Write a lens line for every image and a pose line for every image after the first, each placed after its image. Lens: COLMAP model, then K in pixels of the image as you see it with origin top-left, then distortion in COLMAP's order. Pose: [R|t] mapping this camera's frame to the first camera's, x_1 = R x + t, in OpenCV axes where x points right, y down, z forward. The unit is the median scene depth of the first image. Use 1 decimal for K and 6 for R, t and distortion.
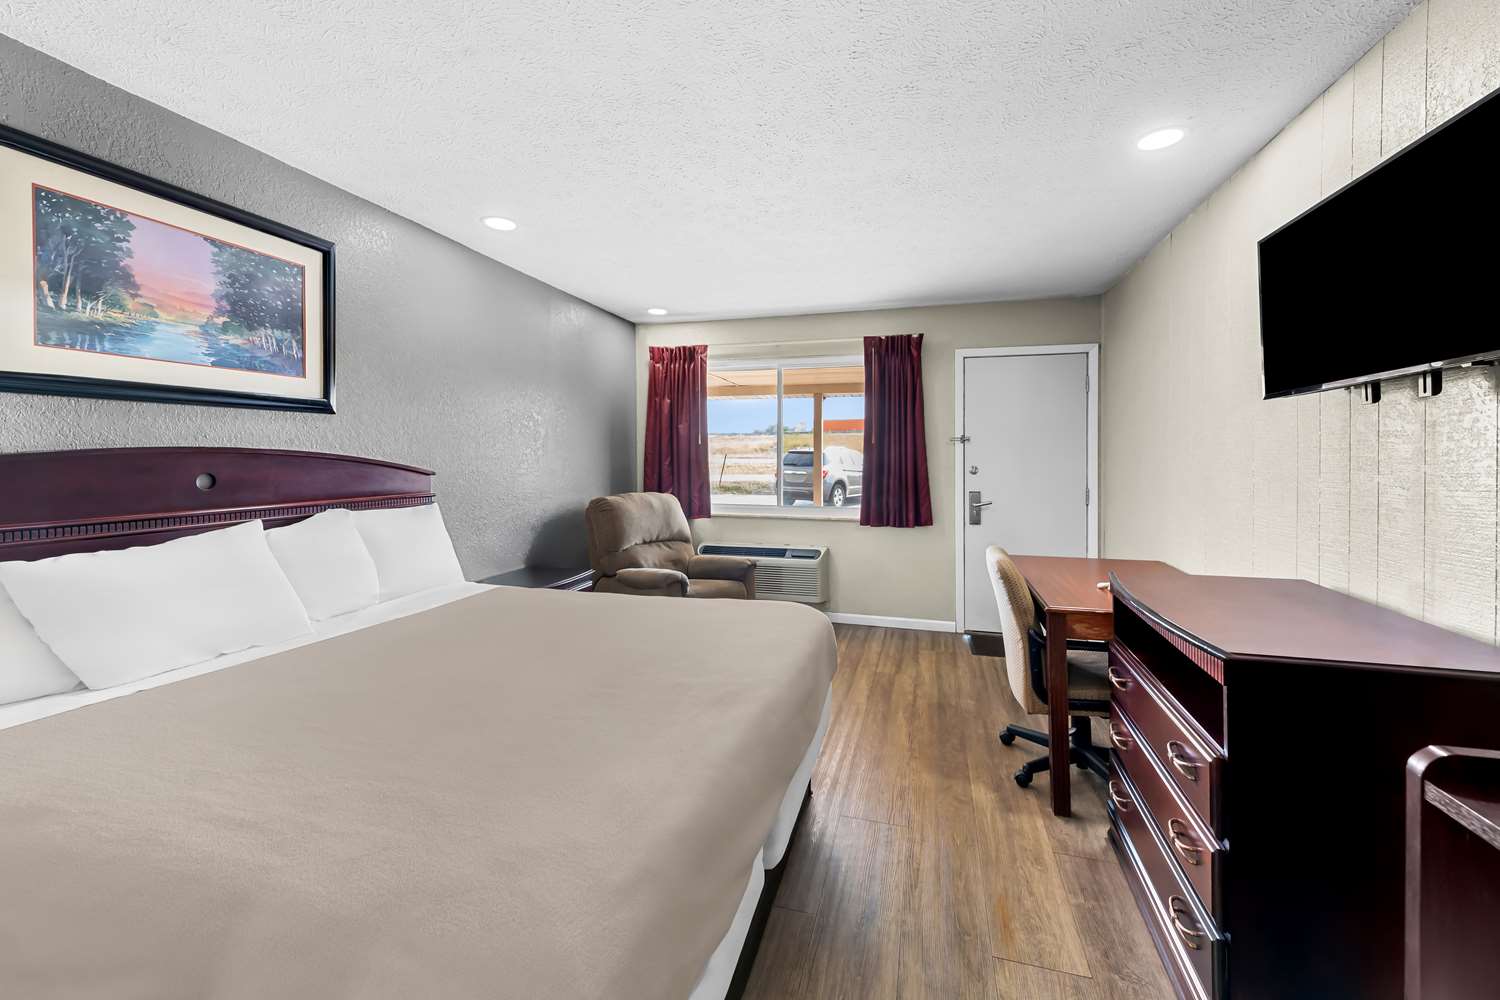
lens RADIAL K [[602.2, 0, 744.0], [0, 602.2, 451.6], [0, 0, 1]] dist [0.013025, -0.003728]
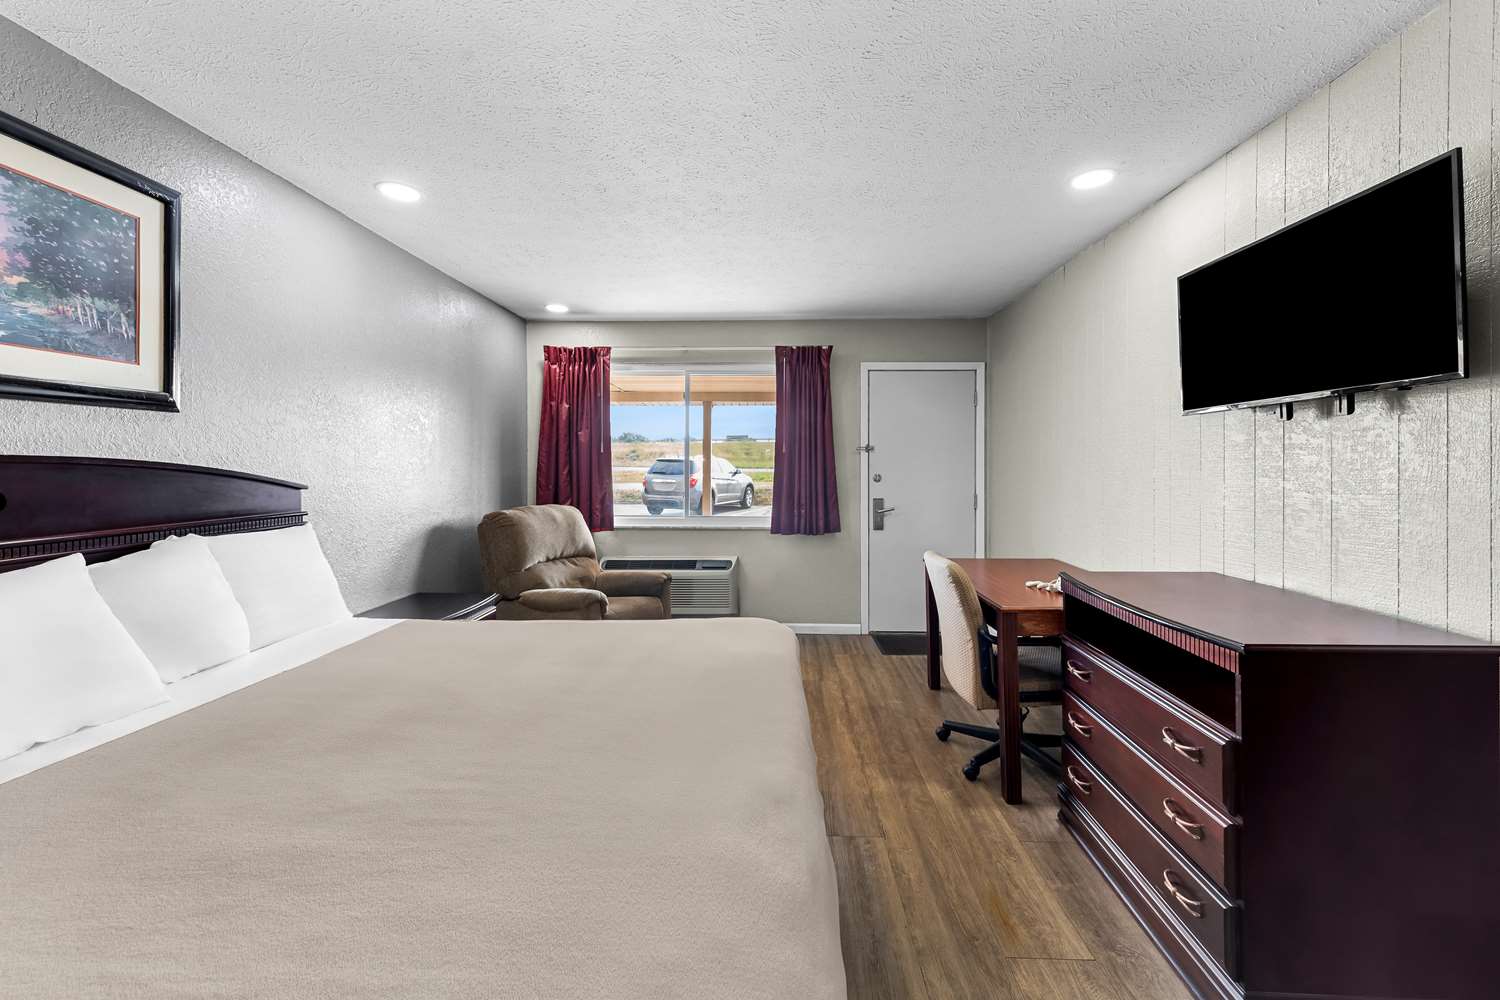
lens RADIAL K [[602.2, 0, 747.2], [0, 602.2, 455.3], [0, 0, 1]] dist [0.013025, -0.003728]
pose [[0.969919, 0.002171, 0.243418, -0.167976], [-0.000419, 0.999974, -0.007250, -0.001733], [-0.243428, 0.006930, 0.969894, 0.072193]]
